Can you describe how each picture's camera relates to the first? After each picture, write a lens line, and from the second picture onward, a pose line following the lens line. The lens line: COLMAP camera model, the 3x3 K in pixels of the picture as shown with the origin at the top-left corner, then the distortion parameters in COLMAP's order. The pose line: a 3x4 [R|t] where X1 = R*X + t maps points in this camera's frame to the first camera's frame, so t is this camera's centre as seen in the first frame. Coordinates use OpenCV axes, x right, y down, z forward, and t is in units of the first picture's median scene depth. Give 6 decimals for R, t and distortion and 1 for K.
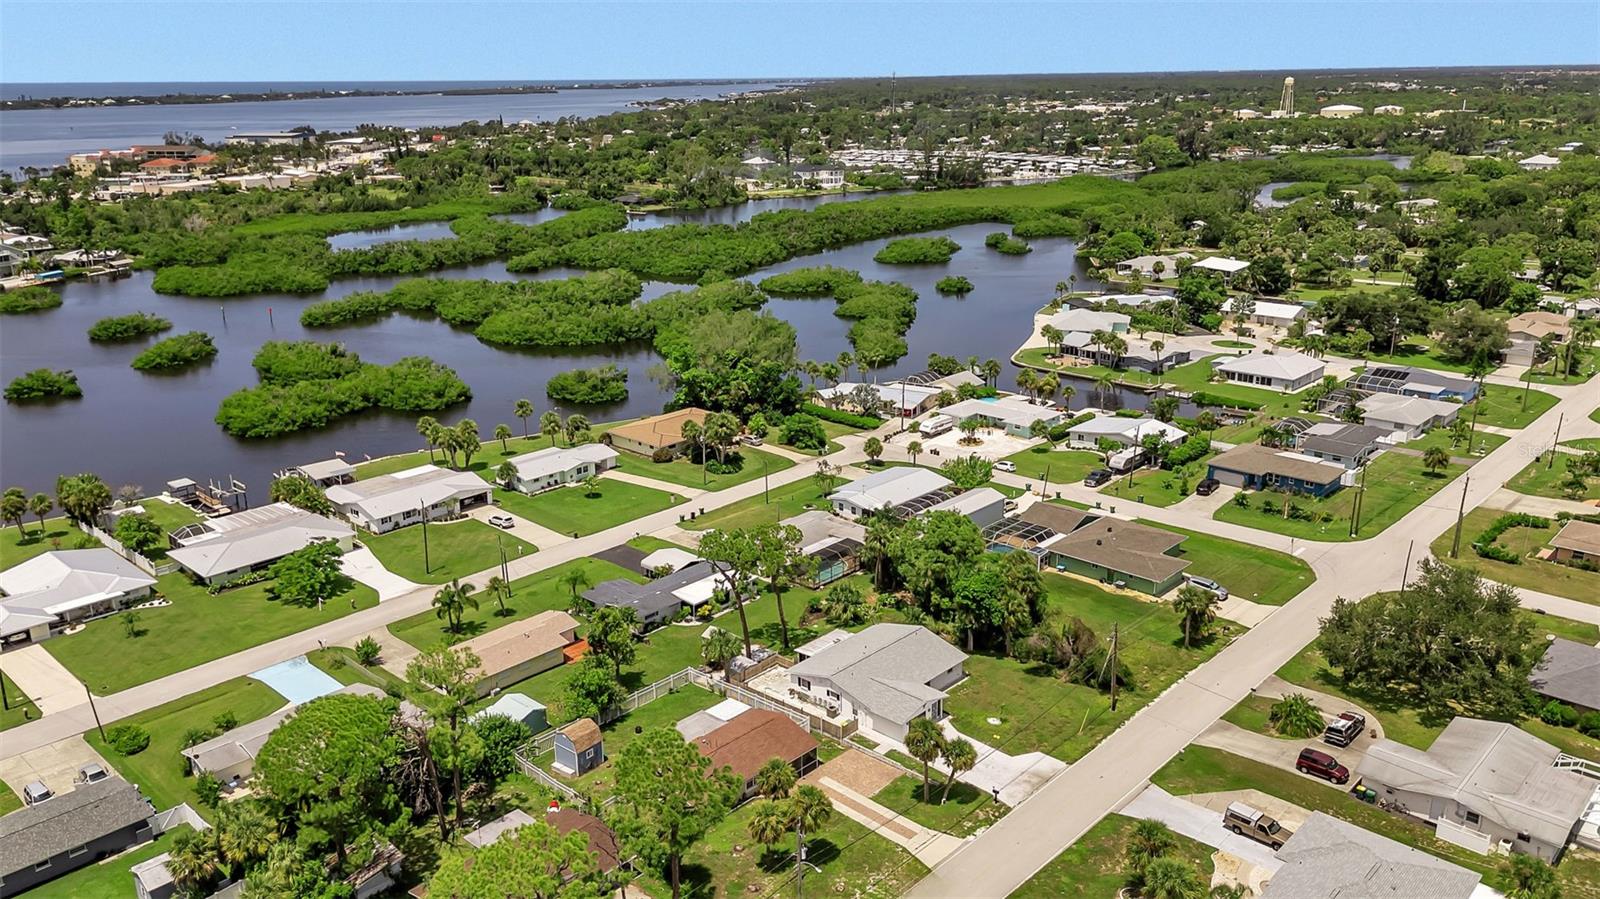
lens RADIAL K [[1203.4, 0, 801.5], [0, 1203.4, 450.8], [0, 0, 1]] dist [0.066355, -0.055816]
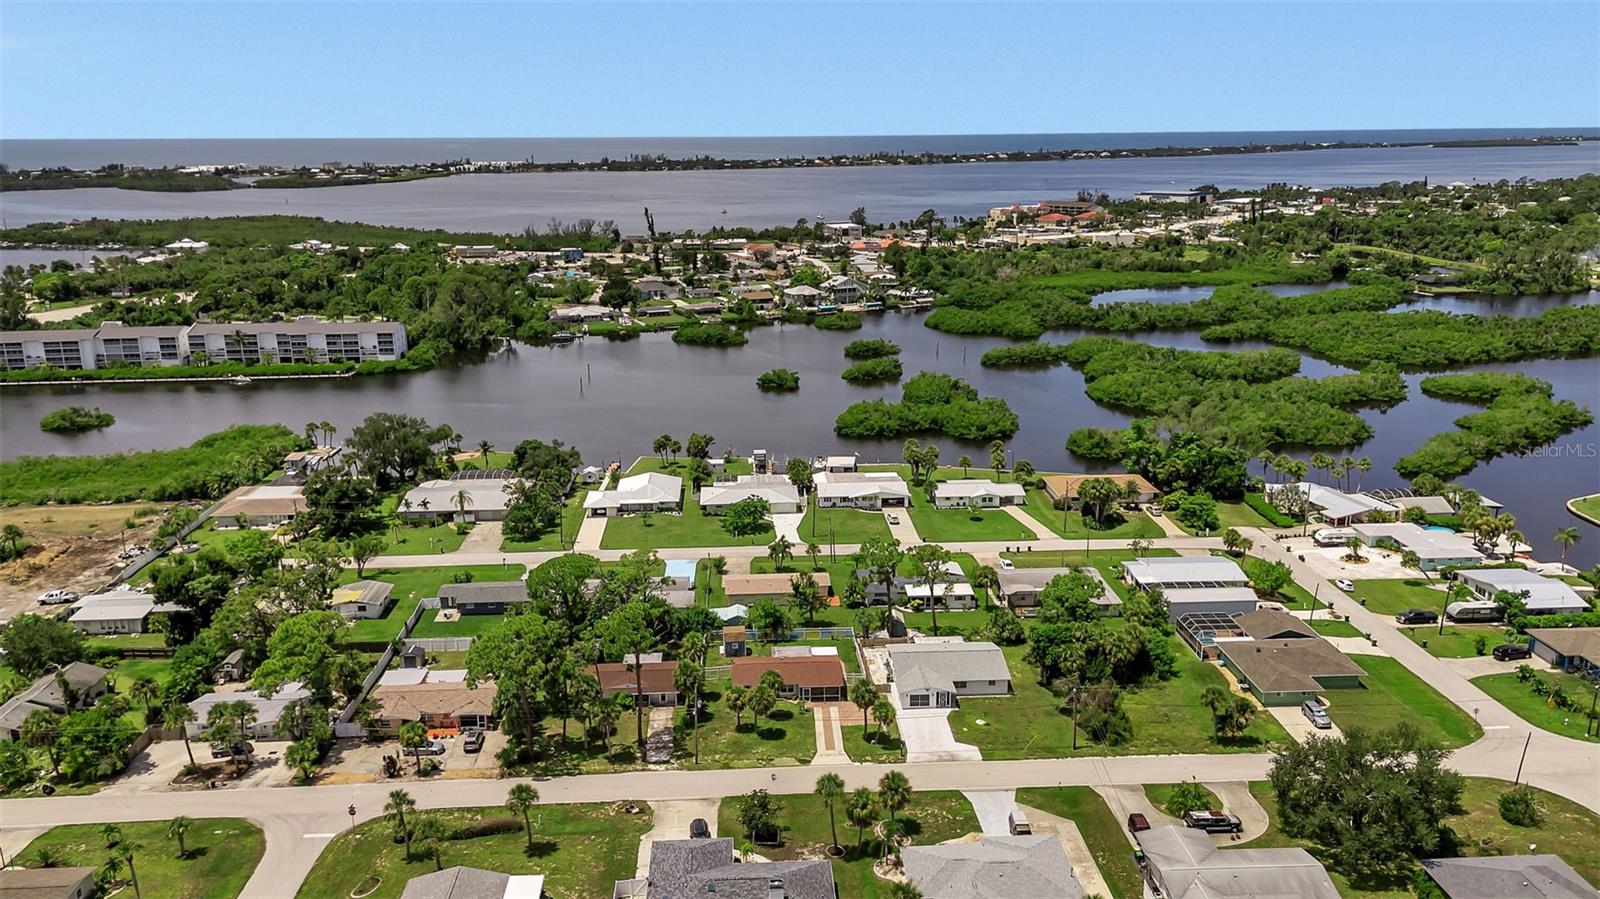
lens RADIAL K [[1202.8, 0, 801.6], [0, 1202.8, 447.1], [0, 0, 1]] dist [0.083187, -0.091253]
pose [[0.724018, 0.179796, -0.665936, 0.466317], [-0.206037, 0.977728, 0.039970, -0.044280], [0.658291, 0.108268, 0.744937, -0.073501]]
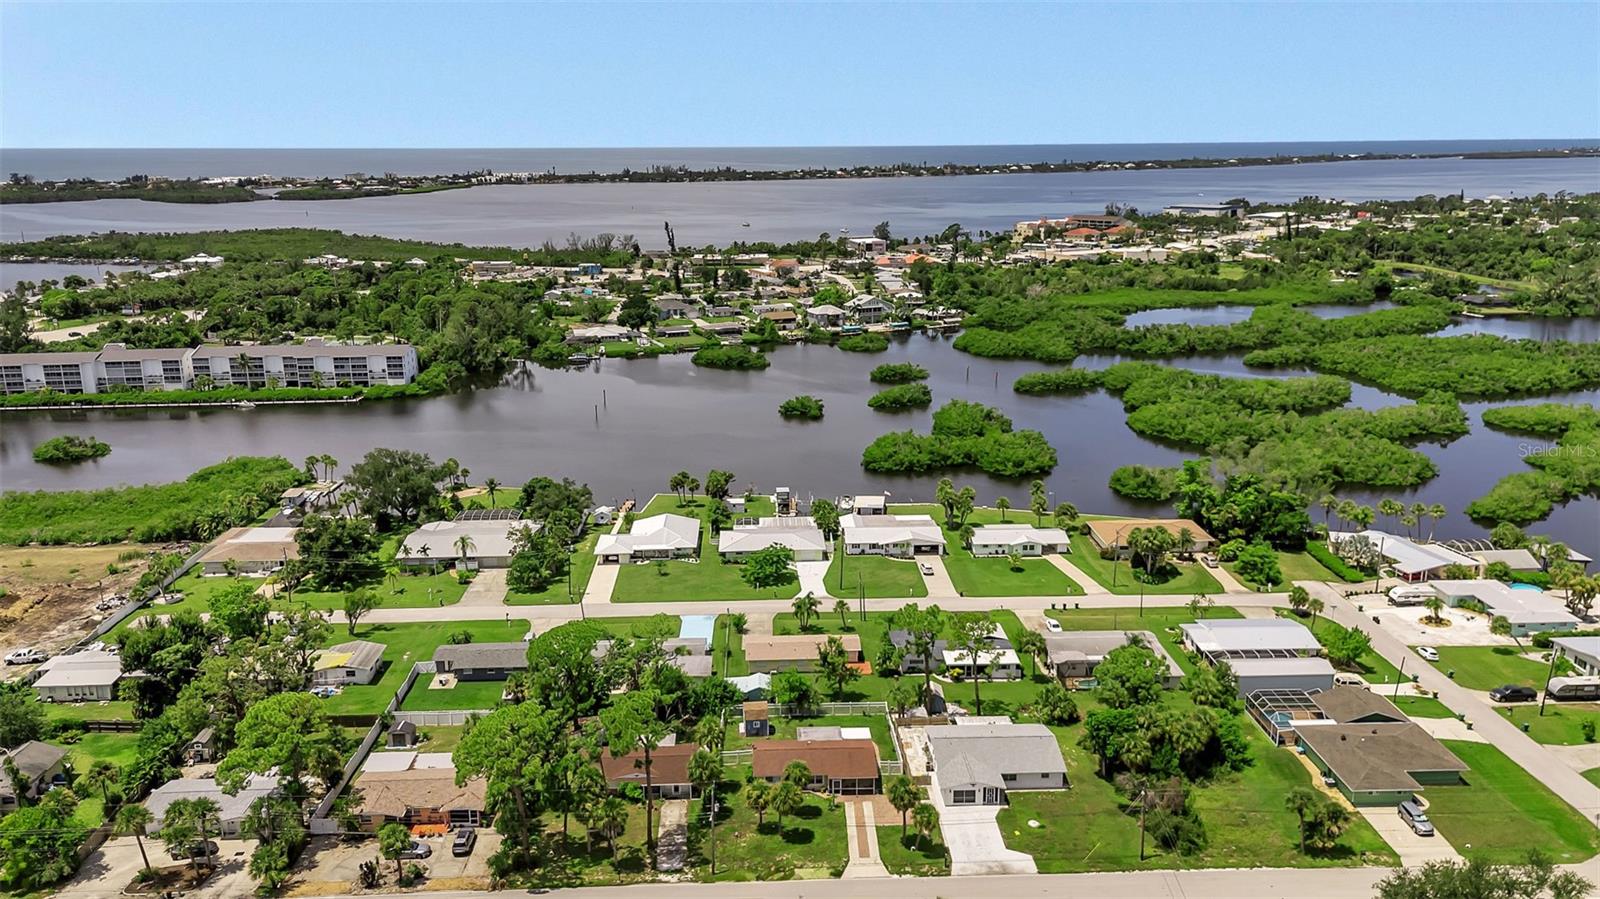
lens RADIAL K [[1205.8, 0, 801.5], [0, 1205.8, 449.3], [0, 0, 1]] dist [0.067584, -0.063200]
pose [[0.711974, 0.178973, -0.679015, 0.405197], [-0.210235, 0.976948, 0.037062, -0.068388], [0.669996, 0.116366, 0.733188, -0.023353]]
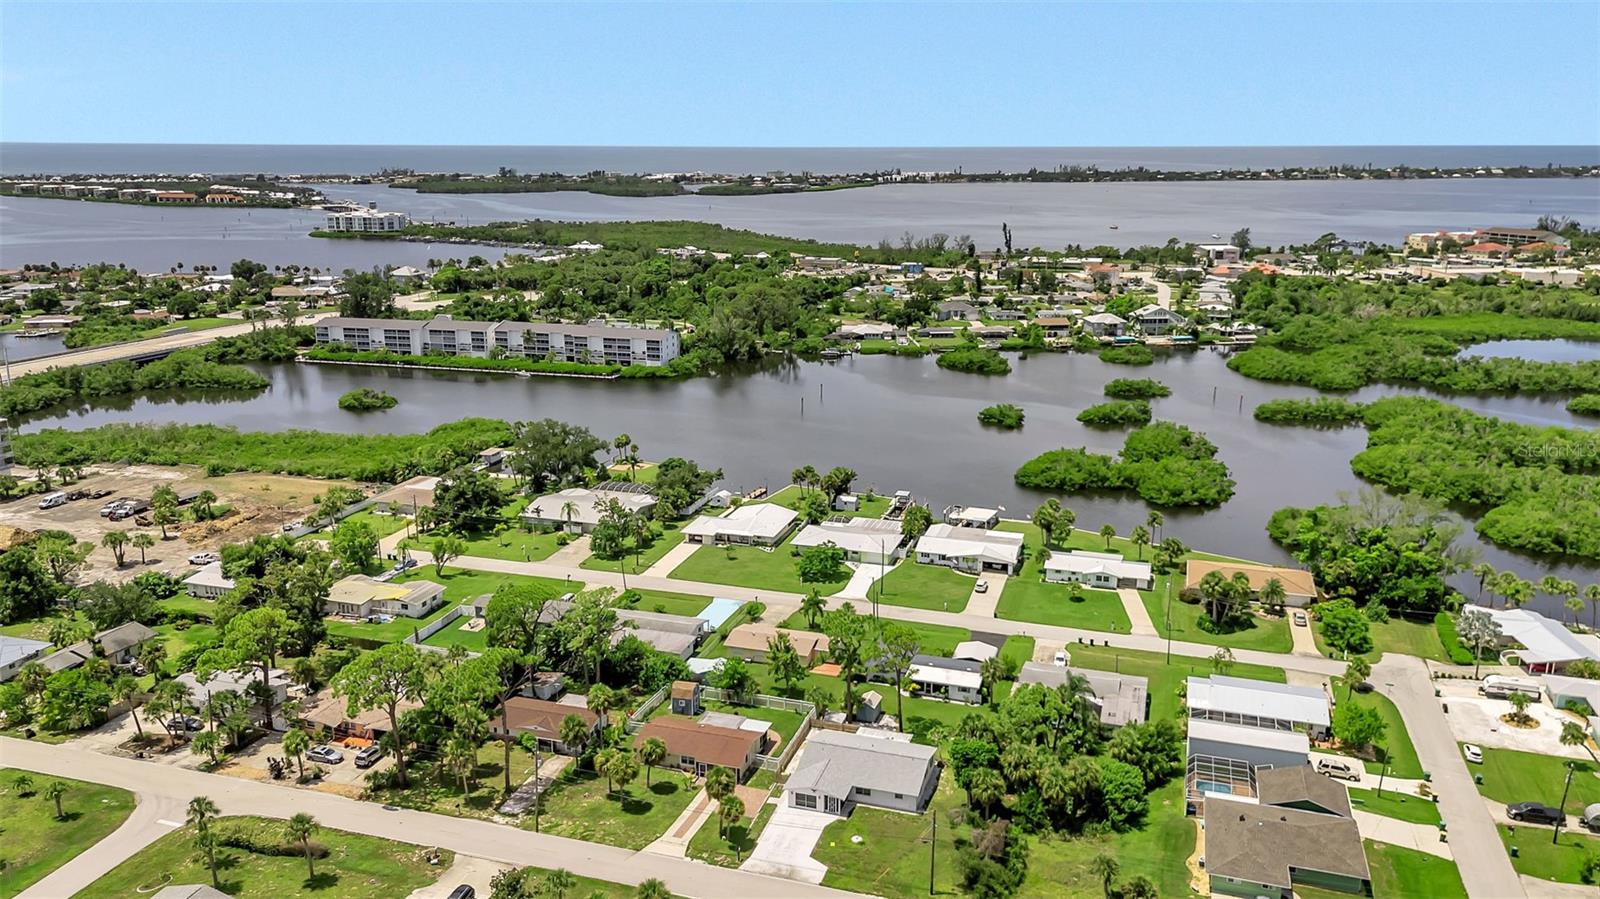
lens RADIAL K [[1205.8, 0, 801.5], [0, 1205.8, 449.3], [0, 0, 1]] dist [0.067584, -0.063200]
pose [[0.431270, 0.233136, -0.871581, 0.589980], [-0.274397, 0.954168, 0.119452, -0.141935], [0.859484, 0.187643, 0.475476, 0.187232]]
